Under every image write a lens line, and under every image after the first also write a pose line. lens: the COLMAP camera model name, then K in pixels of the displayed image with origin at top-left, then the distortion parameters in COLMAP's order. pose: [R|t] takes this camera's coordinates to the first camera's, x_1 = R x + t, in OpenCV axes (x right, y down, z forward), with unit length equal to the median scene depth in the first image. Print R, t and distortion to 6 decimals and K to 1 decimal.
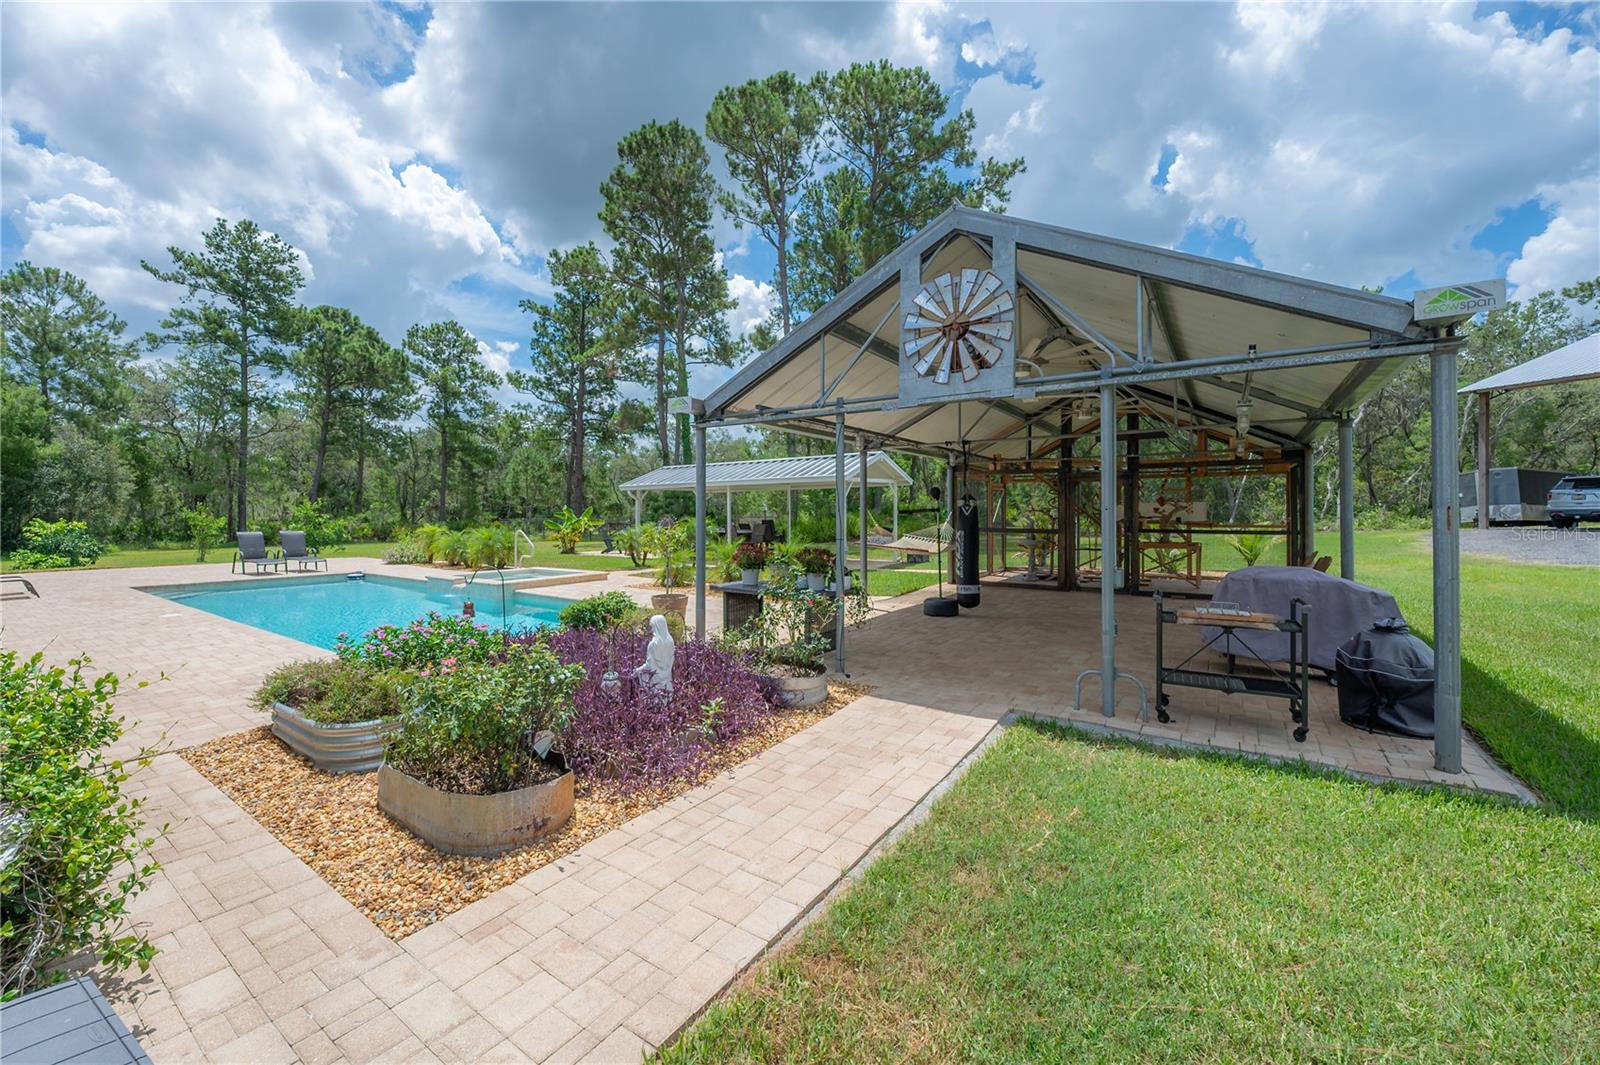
lens RADIAL K [[627.1, 0, 800.0], [0, 627.1, 532.5], [0, 0, 1]] dist [0.000223, -0.000005]
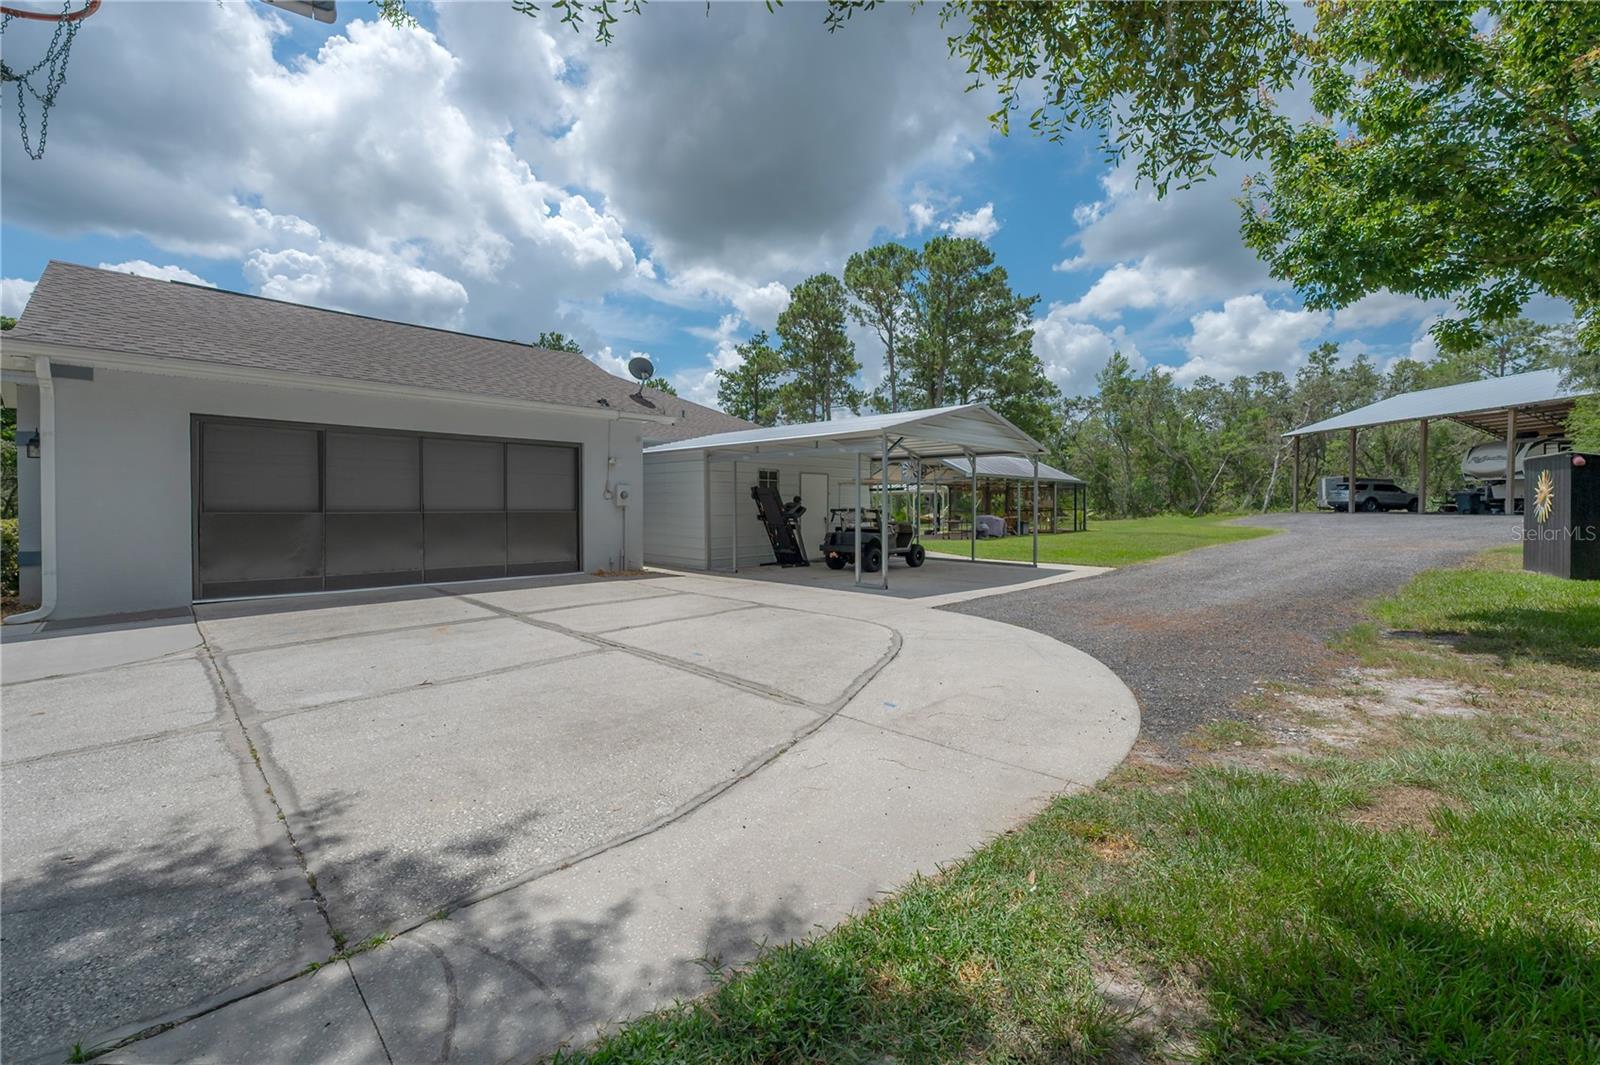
lens RADIAL K [[627.1, 0, 800.0], [0, 627.1, 532.5], [0, 0, 1]] dist [0.000223, -0.000005]
pose [[0.981503, -0.004149, -0.191400, 0.043045], [0.005837, 0.999949, 0.008259, 0.006582], [0.191356, -0.009223, 0.981477, -0.547884]]
